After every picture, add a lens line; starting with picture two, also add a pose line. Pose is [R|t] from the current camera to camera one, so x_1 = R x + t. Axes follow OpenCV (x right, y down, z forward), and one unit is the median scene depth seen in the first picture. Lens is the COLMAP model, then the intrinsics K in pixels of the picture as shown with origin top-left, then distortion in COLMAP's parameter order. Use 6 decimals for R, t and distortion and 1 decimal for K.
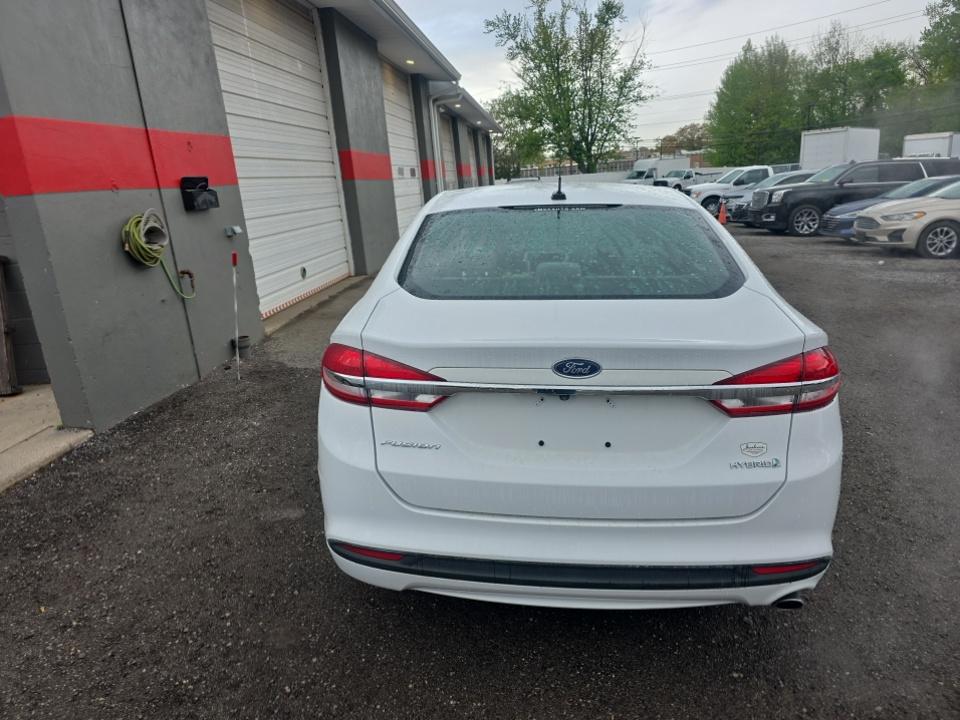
lens RADIAL K [[640.4, 0, 477.6], [0, 640.4, 356.0], [0, 0, 1]] dist [0.050000, -0.042476]
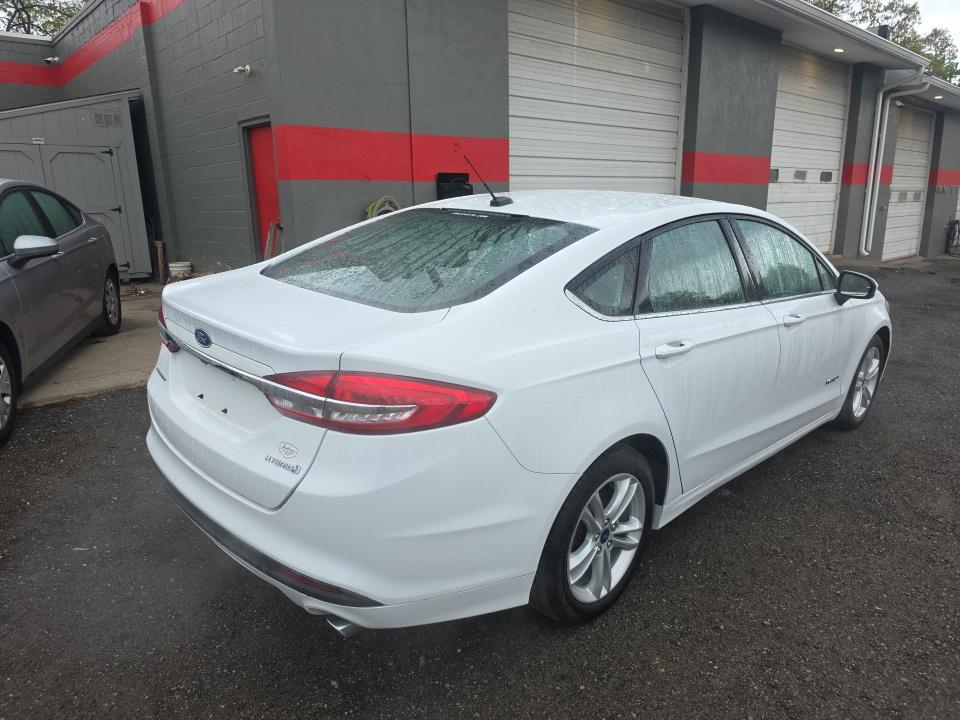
lens RADIAL K [[640.4, 0, 477.6], [0, 640.4, 356.0], [0, 0, 1]] dist [0.050000, -0.042476]
pose [[0.759051, 0.213819, -0.614917, 0.052698], [-0.212628, 0.974152, 0.076266, -0.006095], [0.615330, 0.072859, 0.784895, 0.015403]]
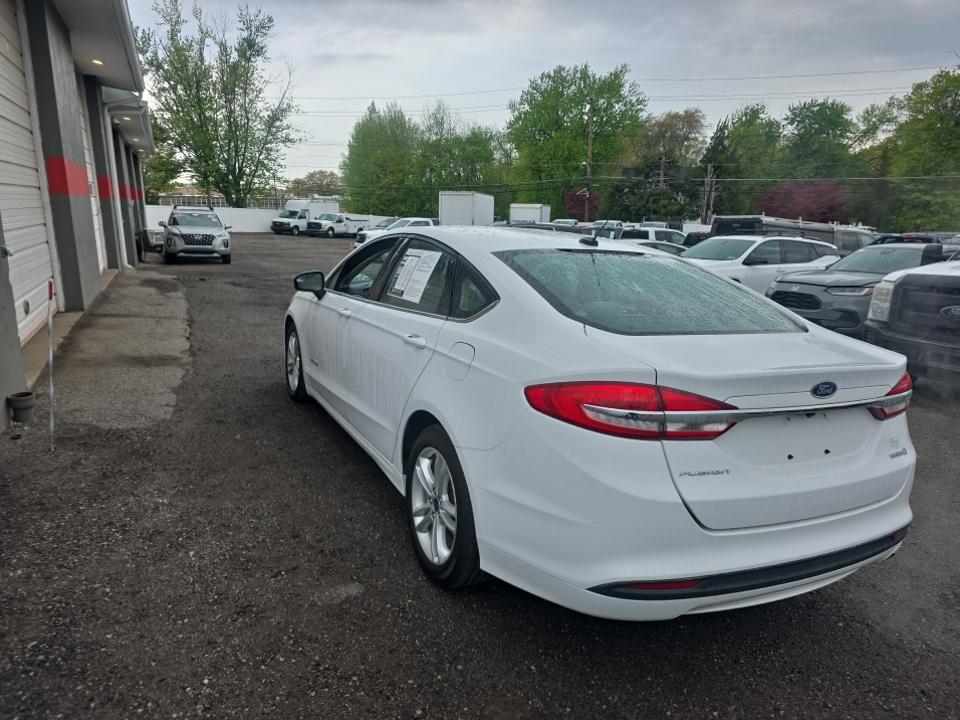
lens RADIAL K [[640.4, 0, 477.6], [0, 640.4, 356.0], [0, 0, 1]] dist [0.050000, -0.042476]
pose [[0.850300, -0.028282, 0.525537, -0.049977], [0.059483, 0.997321, -0.042569, -0.001523], [-0.522926, 0.067457, 0.849705, 0.014206]]
